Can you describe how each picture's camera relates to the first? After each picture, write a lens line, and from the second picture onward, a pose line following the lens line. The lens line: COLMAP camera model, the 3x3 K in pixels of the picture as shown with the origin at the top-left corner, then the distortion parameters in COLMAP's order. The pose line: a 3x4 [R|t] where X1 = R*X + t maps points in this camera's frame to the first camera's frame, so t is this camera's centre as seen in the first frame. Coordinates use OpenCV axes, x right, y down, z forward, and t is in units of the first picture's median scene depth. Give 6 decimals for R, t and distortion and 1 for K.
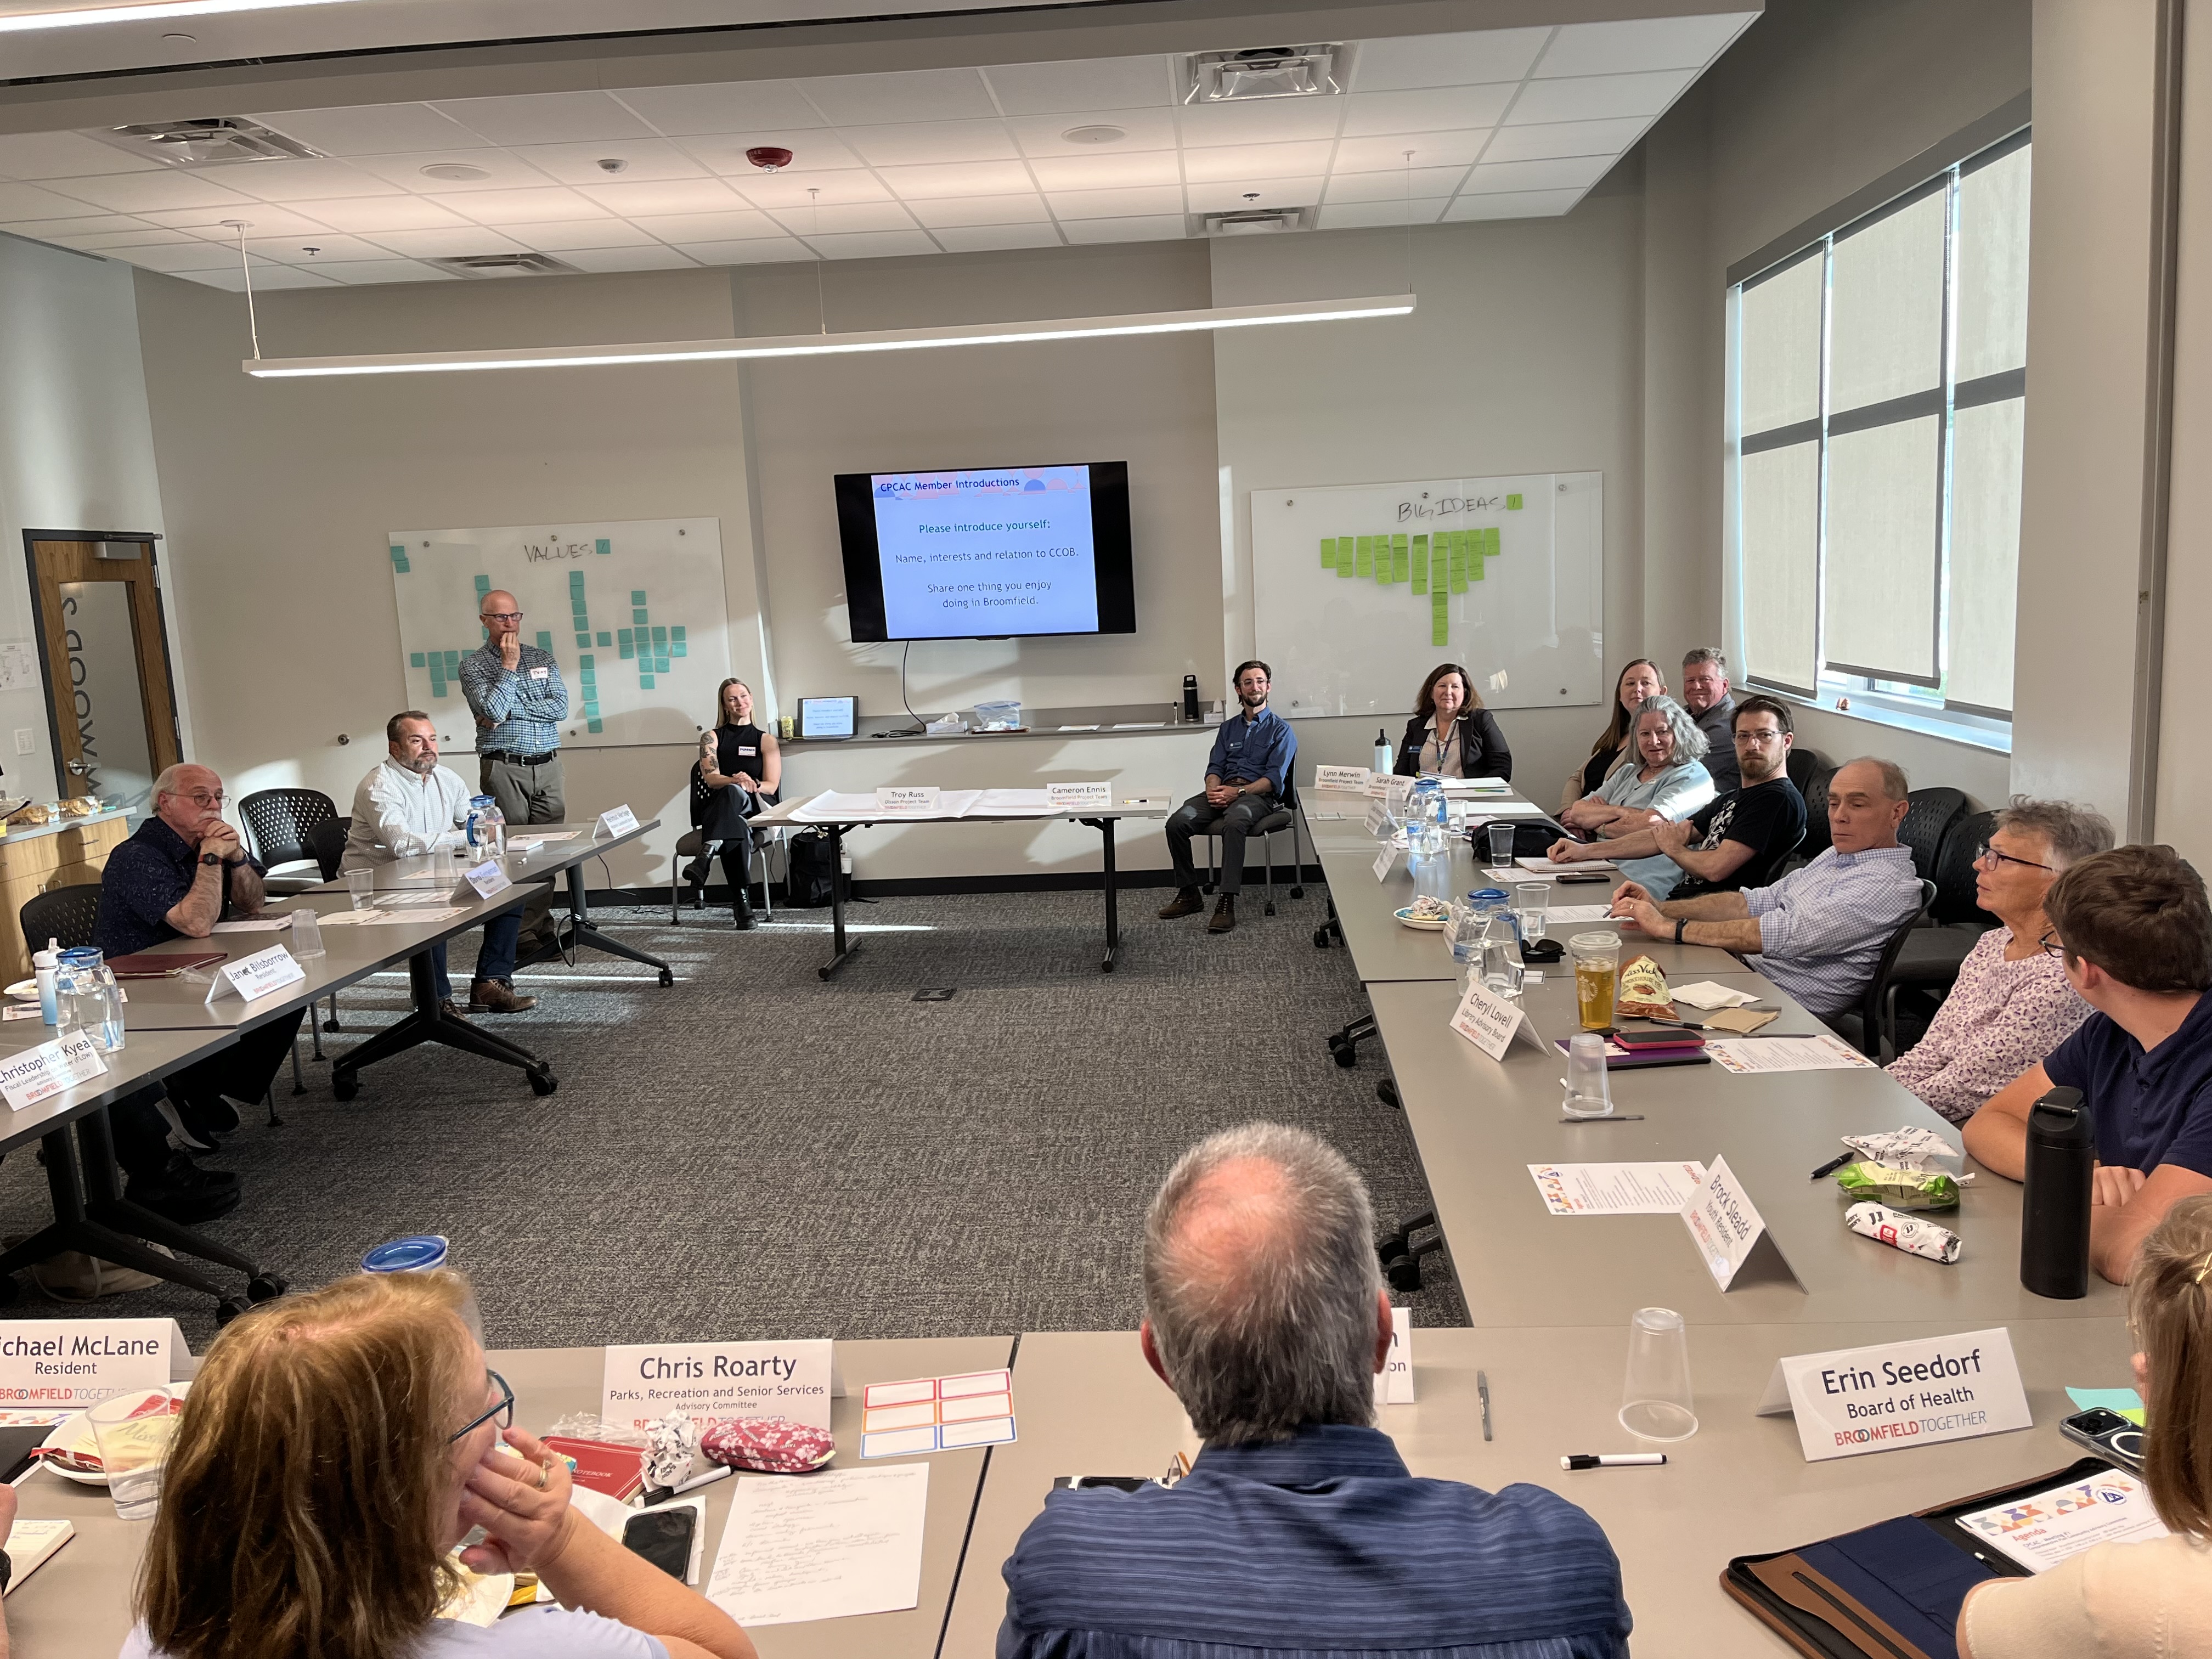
lens RADIAL K [[1638.7, 0, 1106.0], [0, 1638.7, 829.5], [0, 0, 1]] dist [0.005152, 0.001899]
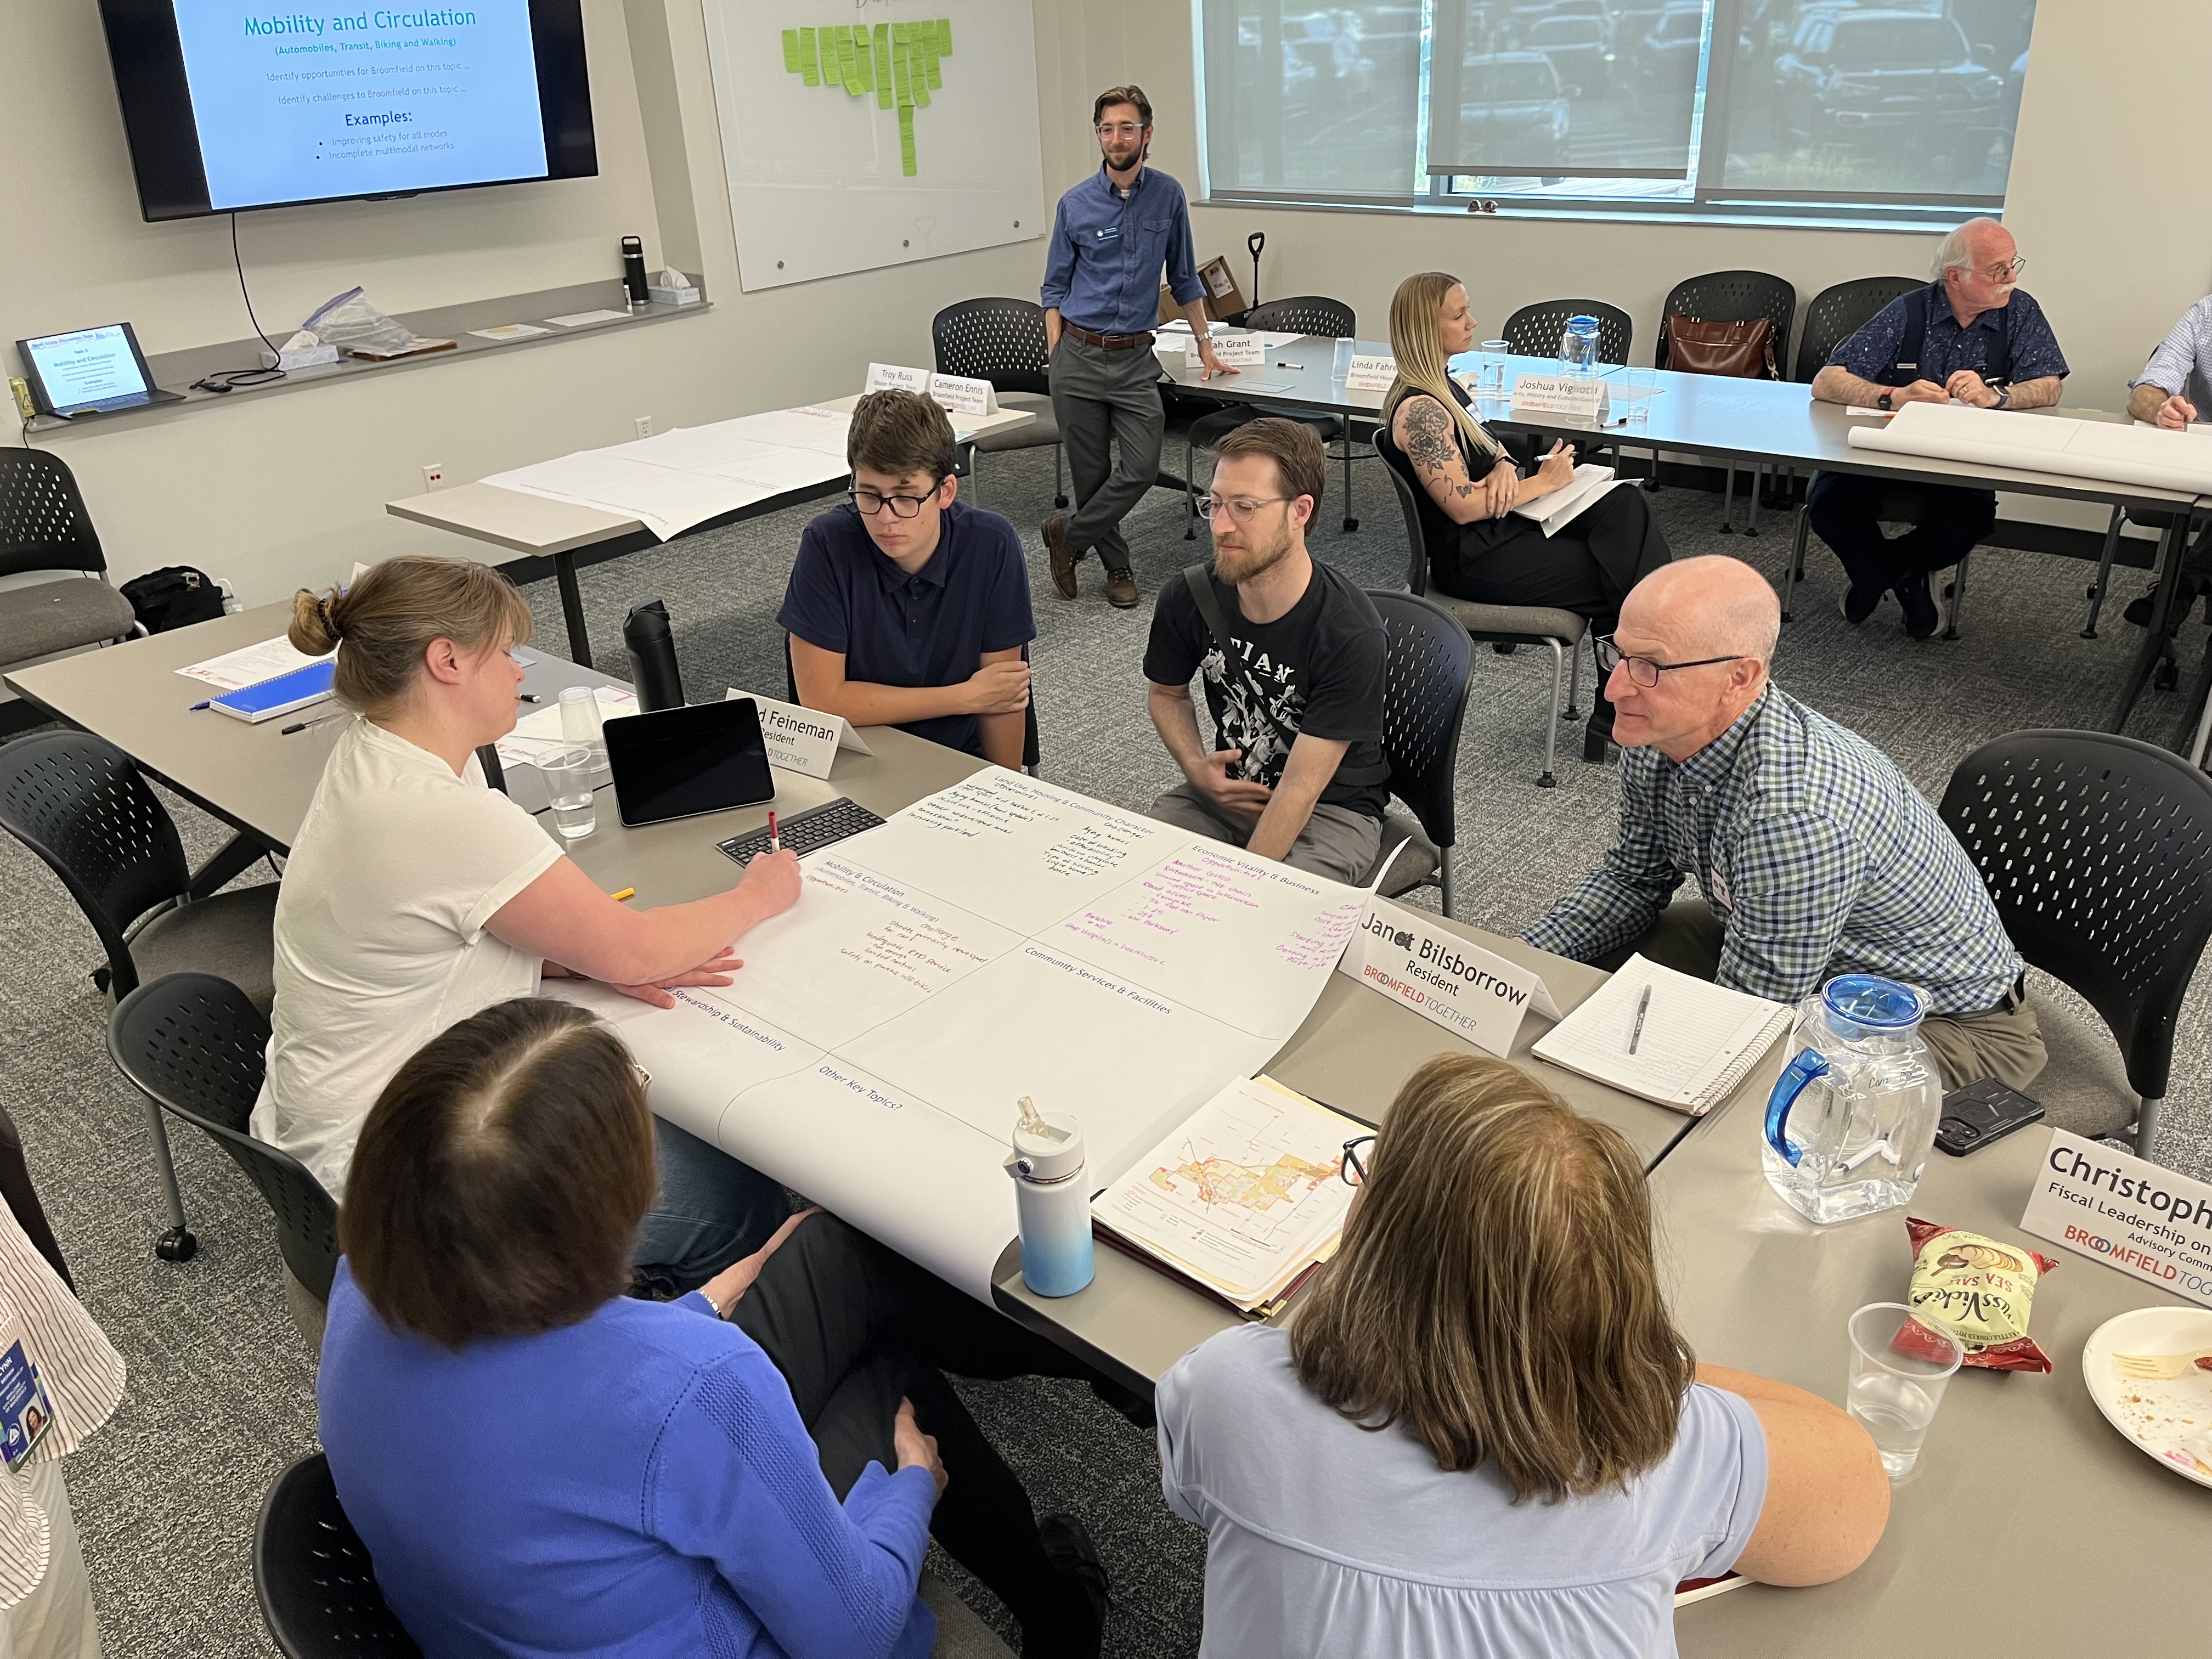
lens RADIAL K [[1638.7, 0, 1106.0], [0, 1638.7, 829.5], [0, 0, 1]] dist [0.005152, 0.001899]
pose [[0.607287, -0.331724, 0.721915, -0.436067], [0.141489, 0.939292, 0.312588, -0.048259], [-0.781782, -0.087688, 0.617356, 0.393065]]
